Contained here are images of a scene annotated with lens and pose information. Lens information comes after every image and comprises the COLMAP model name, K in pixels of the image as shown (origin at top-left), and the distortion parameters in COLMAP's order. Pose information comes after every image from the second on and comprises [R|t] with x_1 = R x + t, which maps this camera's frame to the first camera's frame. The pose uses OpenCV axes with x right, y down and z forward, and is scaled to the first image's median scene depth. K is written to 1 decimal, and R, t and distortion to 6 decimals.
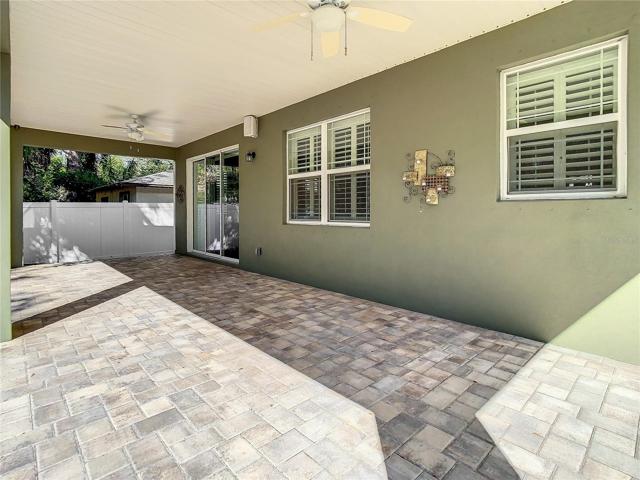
lens RADIAL K [[340.6, 0, 324.3], [0, 340.6, 223.1], [0, 0, 1]] dist [-0.016058, 0.001355]
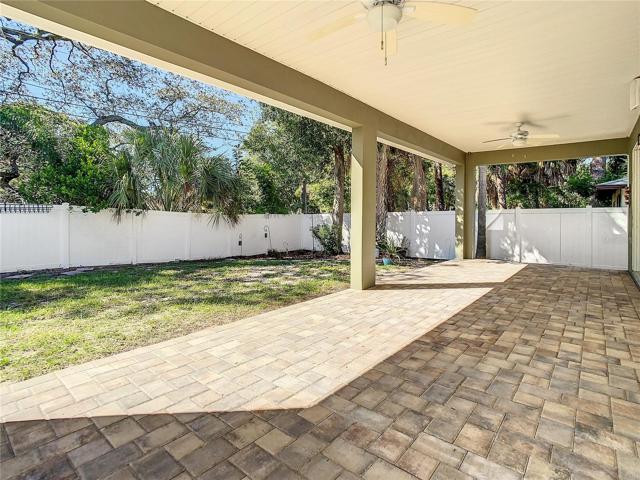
lens RADIAL K [[327.8, 0, 317.9], [0, 327.8, 232.5], [0, 0, 1]] dist [0.002642, 0.001401]
pose [[0.117597, 0.051113, -0.991745, 0.758373], [-0.038751, 0.998150, 0.046849, -0.026414], [0.992305, 0.032922, 0.119360, 0.581913]]
